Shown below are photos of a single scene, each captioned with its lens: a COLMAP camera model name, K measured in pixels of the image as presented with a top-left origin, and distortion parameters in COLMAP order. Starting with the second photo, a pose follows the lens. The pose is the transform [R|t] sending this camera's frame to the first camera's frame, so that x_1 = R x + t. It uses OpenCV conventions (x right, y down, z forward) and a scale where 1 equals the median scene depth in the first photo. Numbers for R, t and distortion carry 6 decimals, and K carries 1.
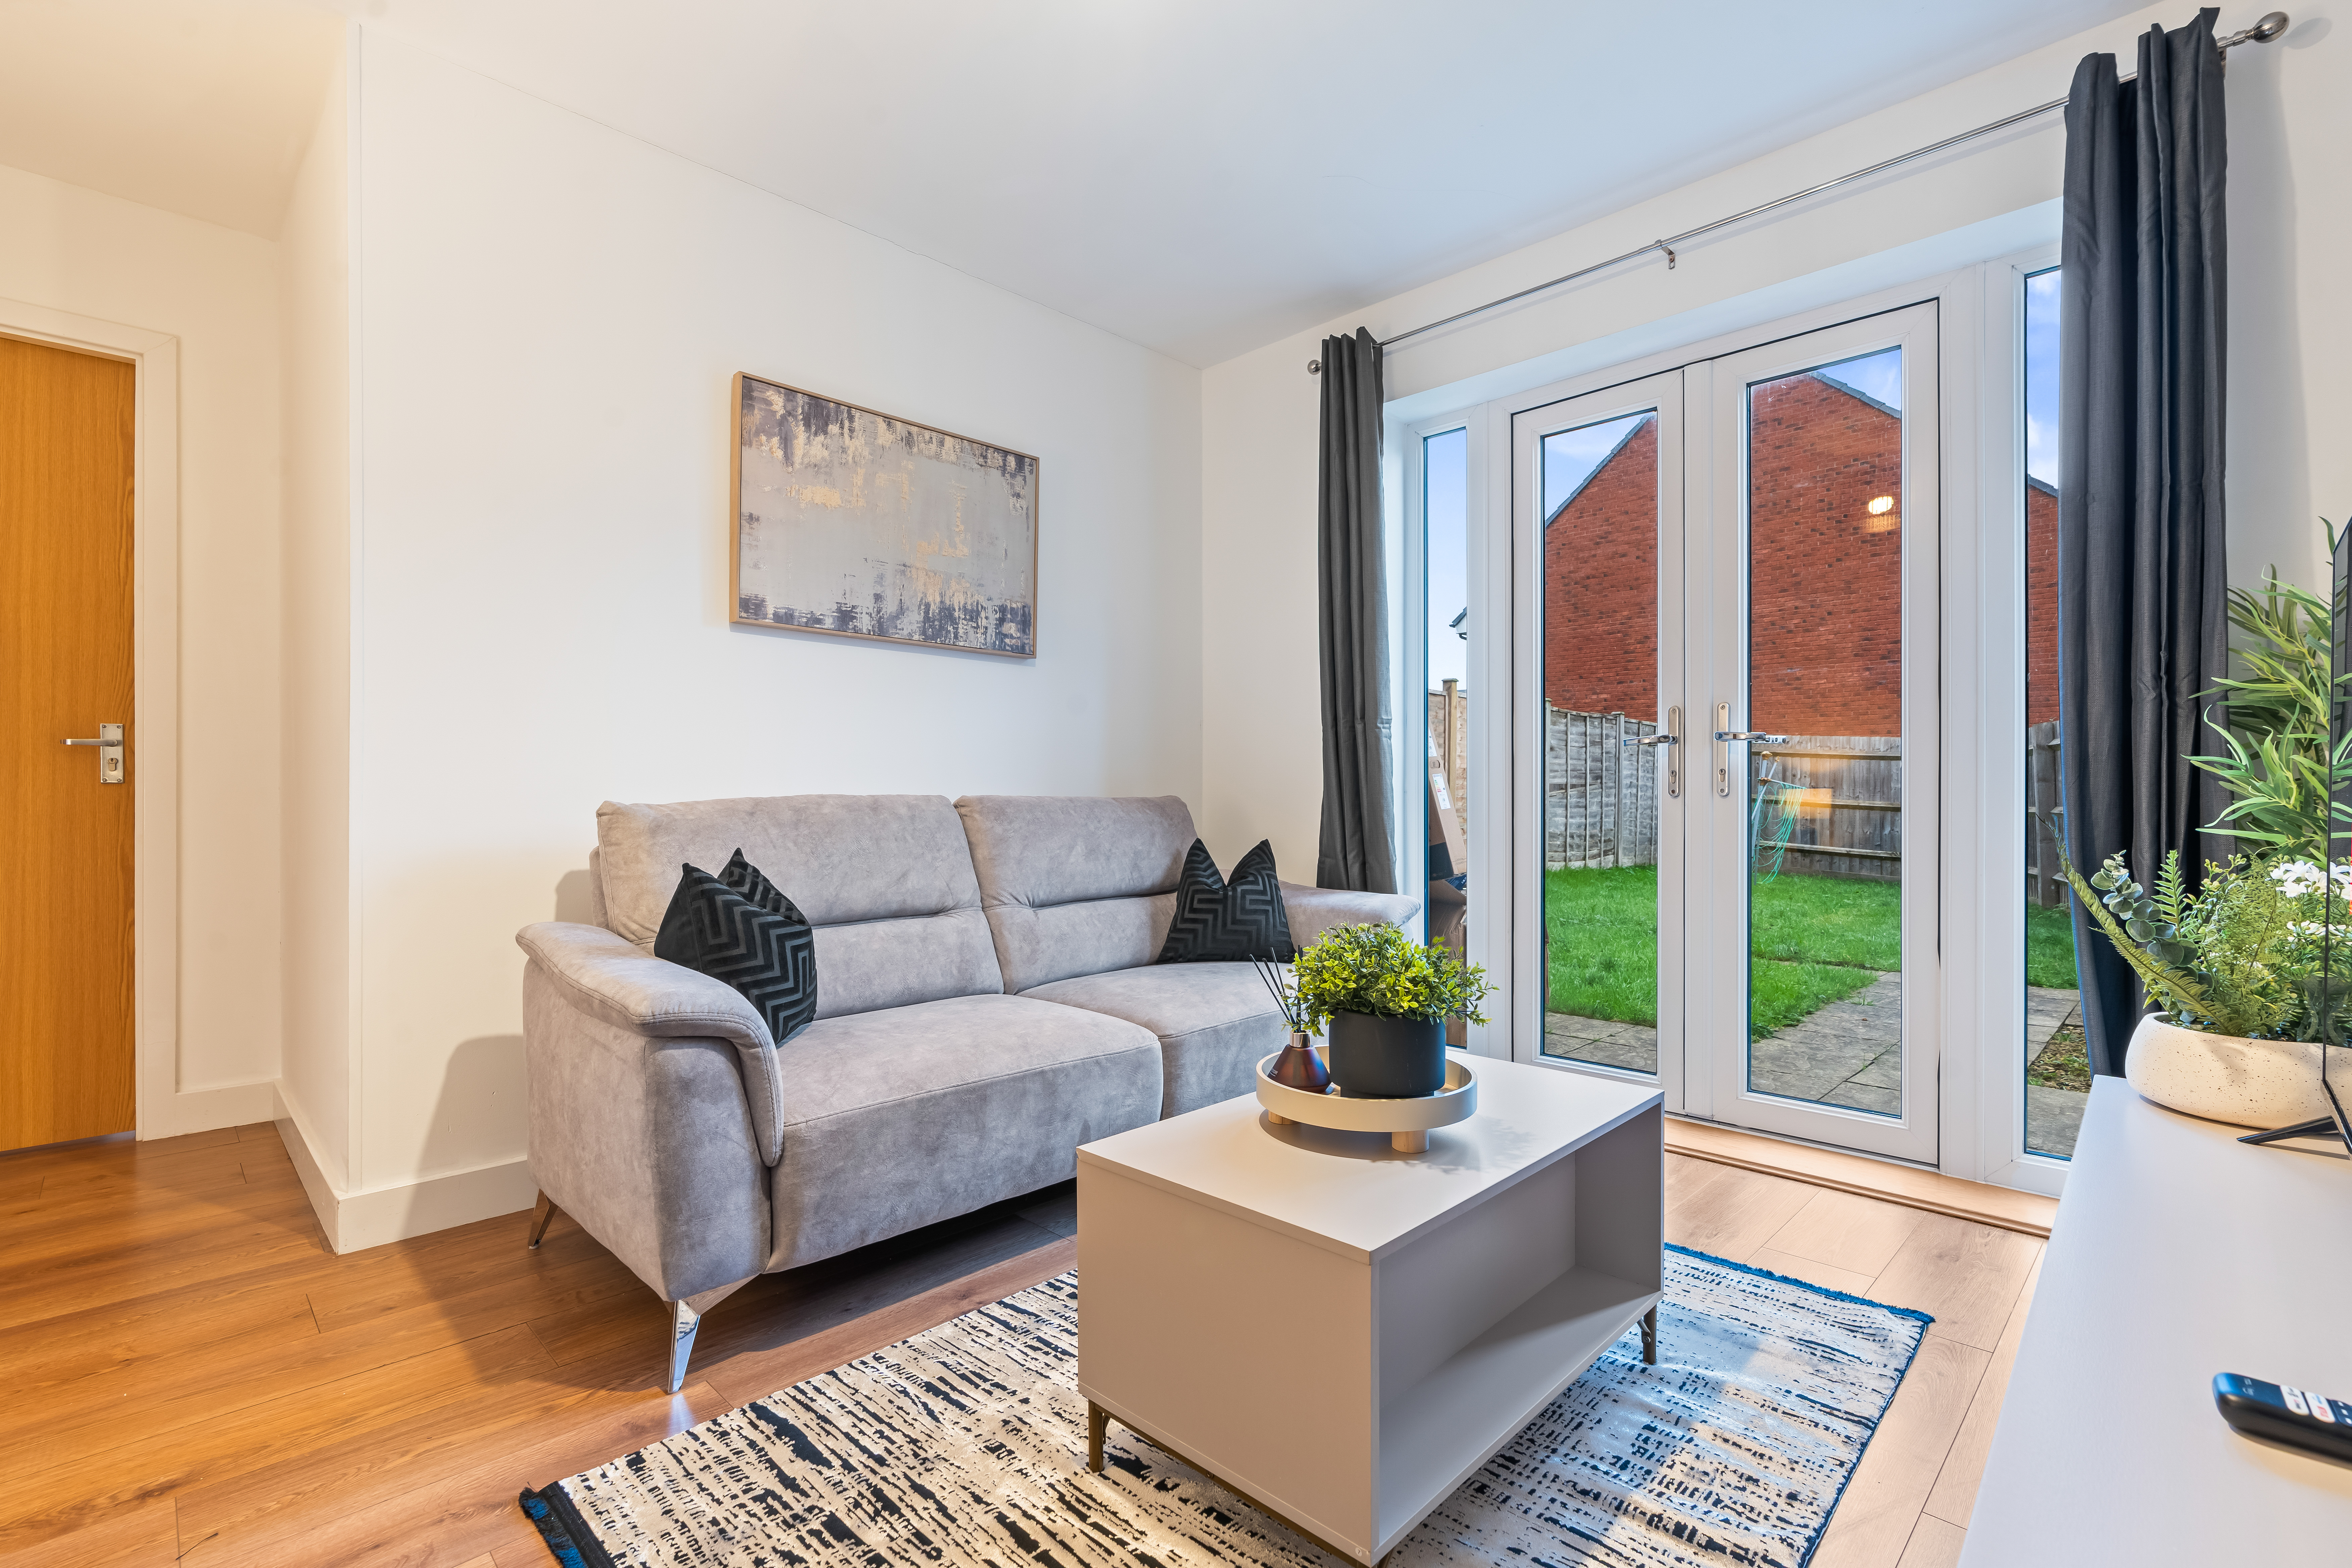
lens RADIAL K [[1076.6, 0, 1170.3], [0, 1076.6, 788.2], [0, 0, 1]] dist [-0.000416, -0.000099]
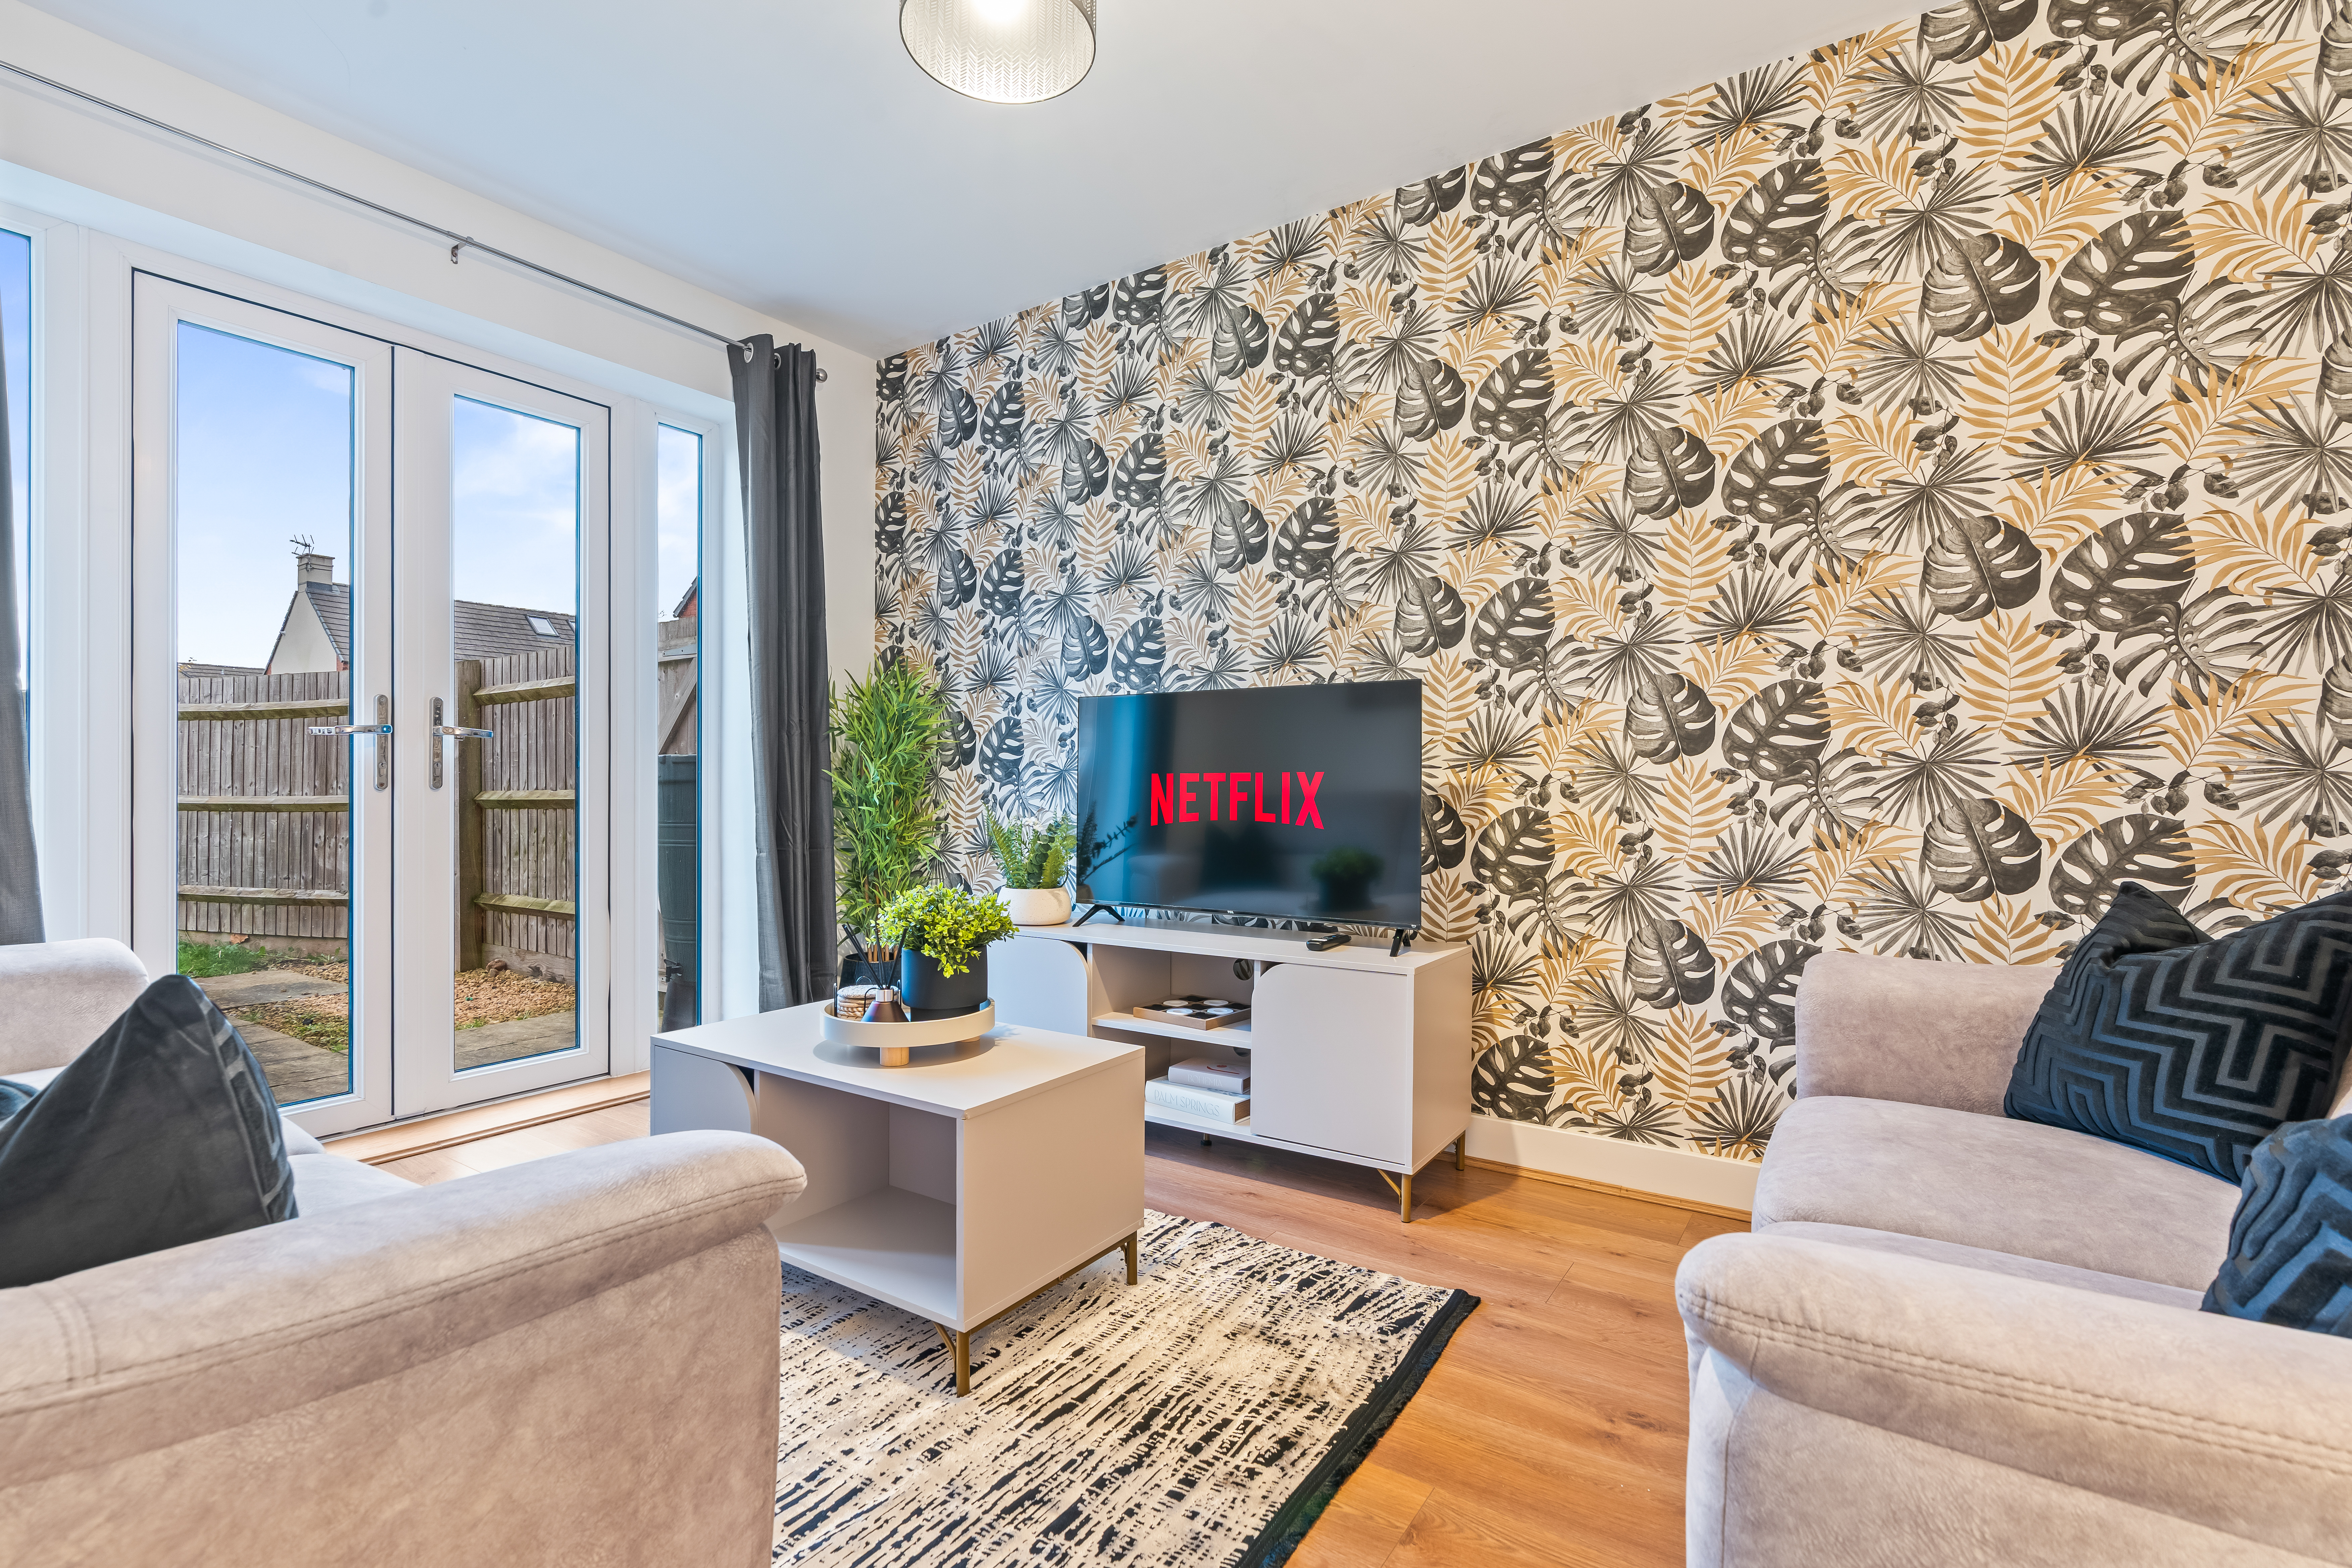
lens RADIAL K [[1076.6, 0, 1170.9], [0, 1076.6, 783.4], [0, 0, 1]] dist [-0.000416, -0.000099]
pose [[-0.194568, 0.000528, 0.980889, -1.257364], [-0.004836, 0.999987, -0.001497, -0.001709], [-0.980877, -0.005034, -0.194563, 1.050190]]
